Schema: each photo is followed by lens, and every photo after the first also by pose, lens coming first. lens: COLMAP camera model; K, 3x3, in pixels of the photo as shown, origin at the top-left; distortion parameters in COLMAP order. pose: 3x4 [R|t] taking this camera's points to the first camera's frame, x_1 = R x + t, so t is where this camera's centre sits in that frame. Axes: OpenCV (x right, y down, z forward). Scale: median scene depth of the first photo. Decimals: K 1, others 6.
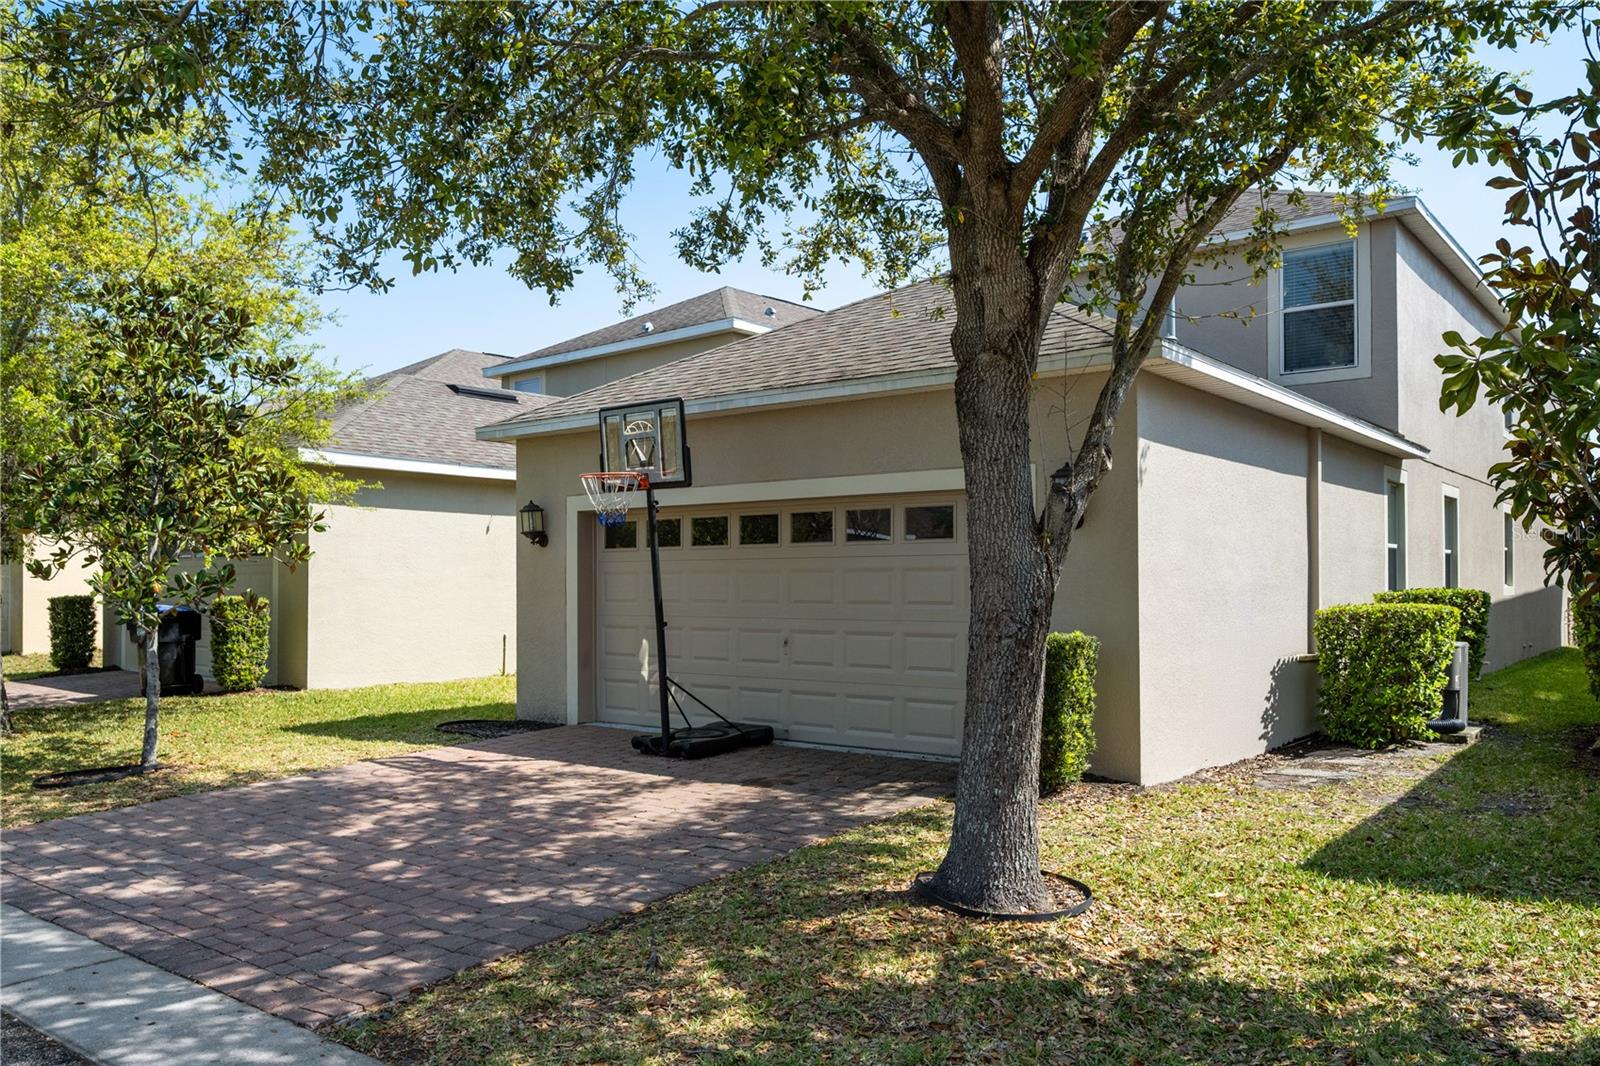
lens RADIAL K [[1197.9, 0, 800.7], [0, 1197.9, 541.4], [0, 0, 1]] dist [0.002302, 0.005532]
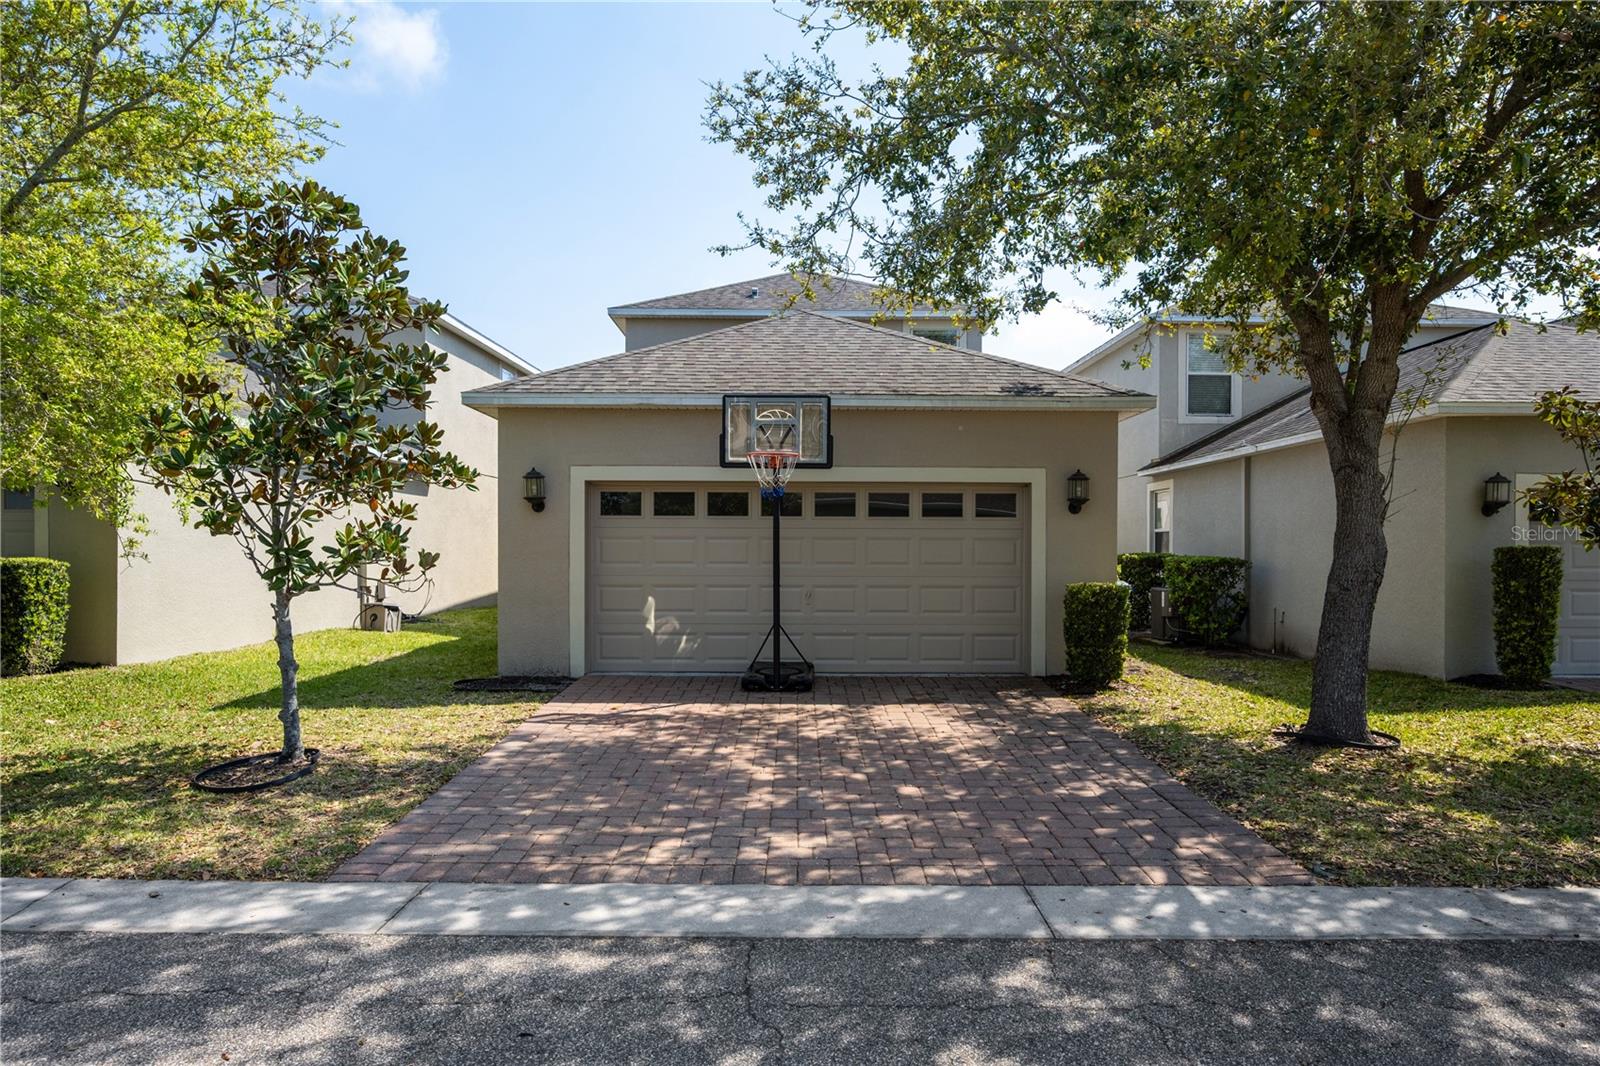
lens RADIAL K [[927.6, 0, 800.7], [0, 927.6, 537.4], [0, 0, 1]] dist [-0.018995, -0.000044]
pose [[0.792182, 0.016560, 0.610060, -1.057064], [-0.026822, 0.999611, 0.007695, 0.028243], [-0.609695, -0.022459, 0.792318, 0.406203]]
